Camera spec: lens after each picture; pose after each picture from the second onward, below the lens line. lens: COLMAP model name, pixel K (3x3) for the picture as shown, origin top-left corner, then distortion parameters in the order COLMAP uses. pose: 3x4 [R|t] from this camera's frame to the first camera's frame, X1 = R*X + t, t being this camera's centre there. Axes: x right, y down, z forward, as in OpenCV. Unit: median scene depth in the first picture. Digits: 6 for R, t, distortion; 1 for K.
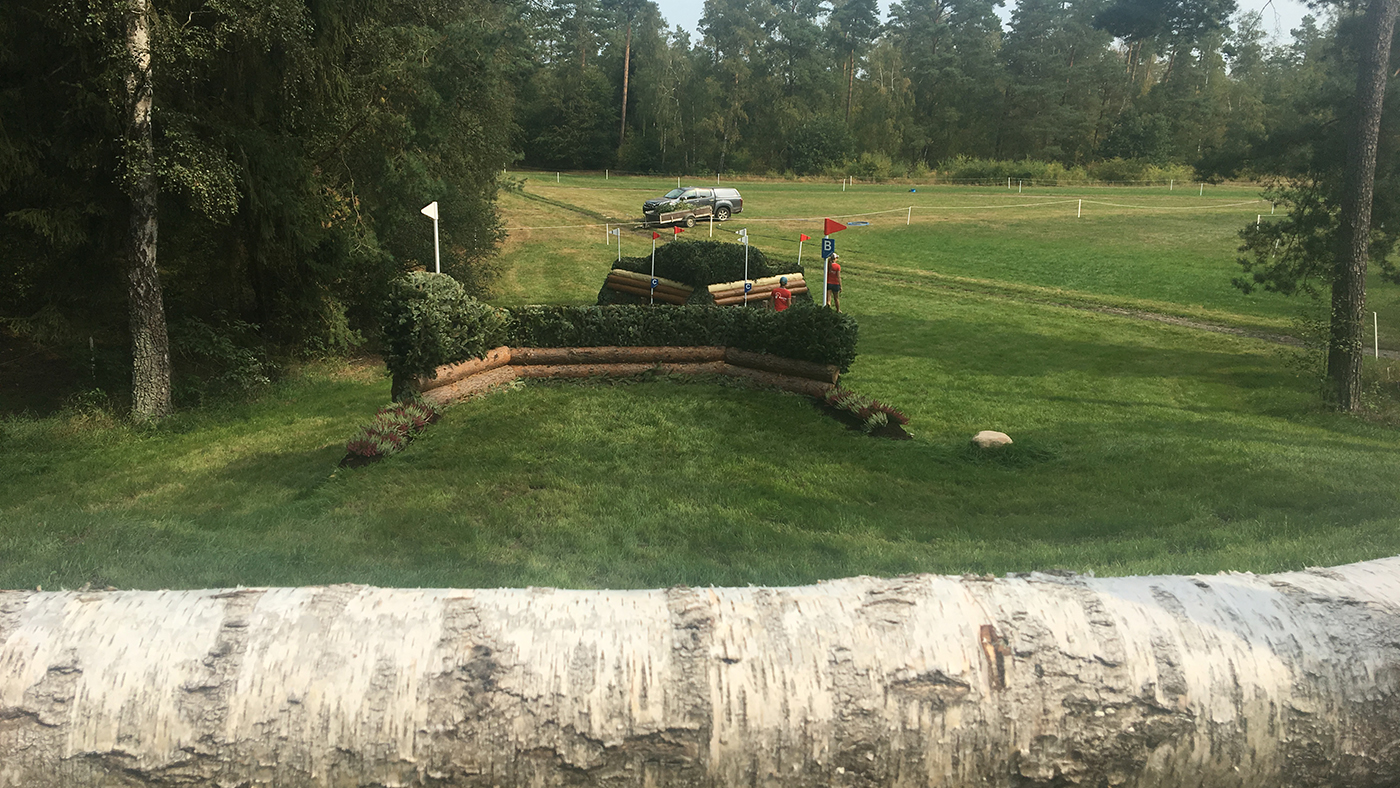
lens RADIAL K [[1155.6, 0, 693.6], [0, 1155.6, 361.5], [0, 0, 1]] dist [0.116688, -0.210607]
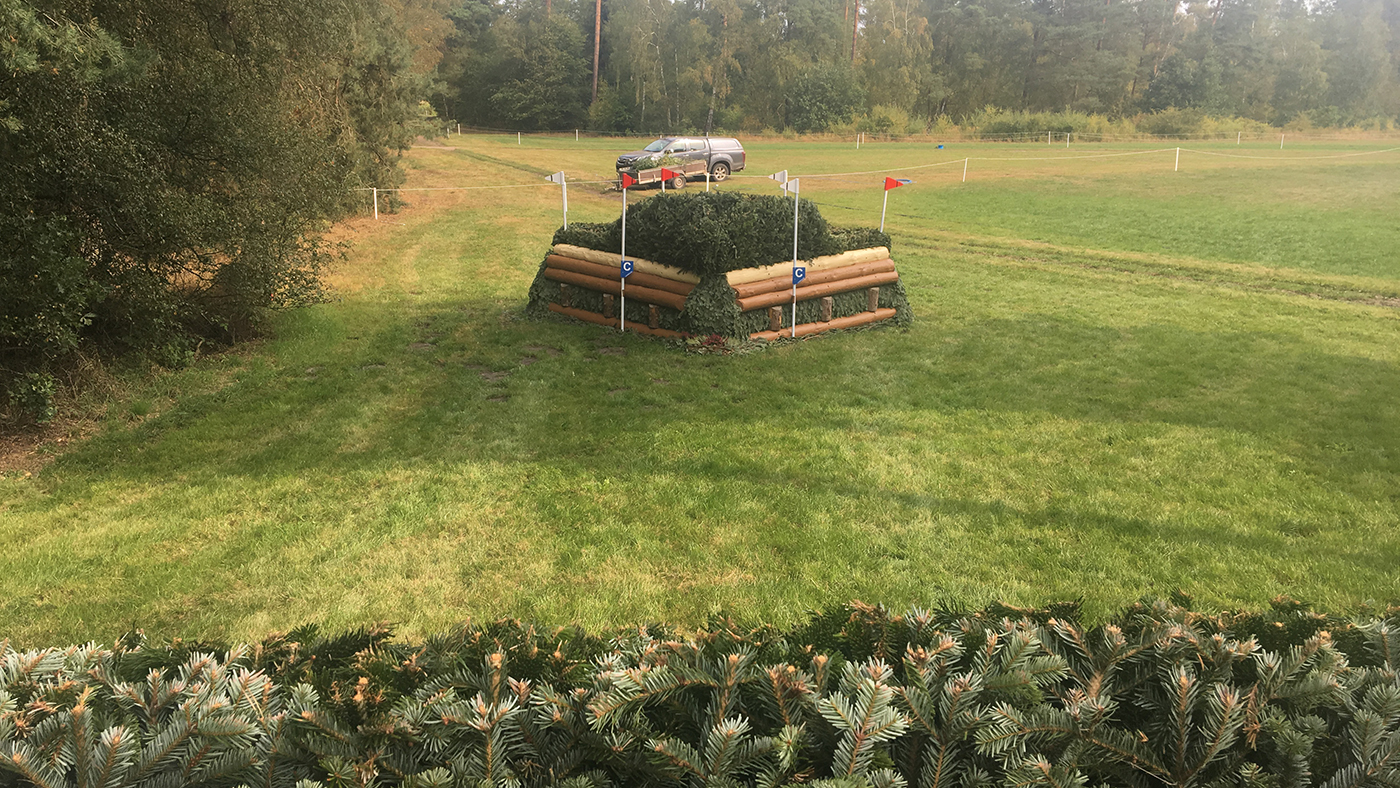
lens RADIAL K [[1201.6, 0, 700.0], [0, 1201.6, 394.0], [0, 0, 1]] dist [0.108891, -0.172130]
pose [[0.999734, -0.014593, 0.017849, -0.004031], [0.013804, 0.998957, 0.043517, -0.012839], [-0.018465, -0.043259, 0.998893, 0.166384]]
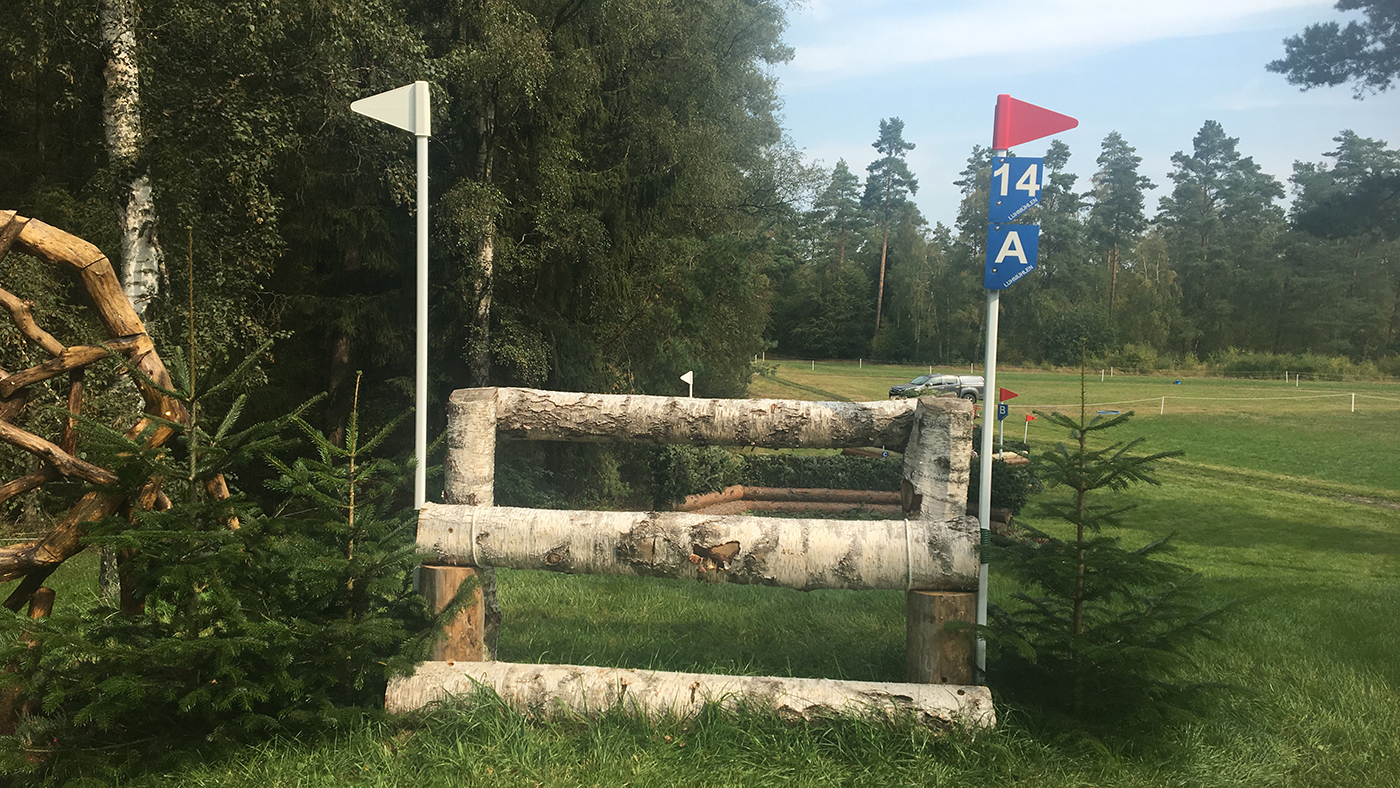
lens RADIAL K [[1155.6, 0, 693.6], [0, 1155.6, 361.5], [0, 0, 1]] dist [0.116688, -0.210607]
pose [[0.975540, 0.008908, -0.219640, 0.011727], [-0.044334, 0.986620, -0.156895, 0.009852], [0.215304, 0.162795, 0.962882, -0.045072]]
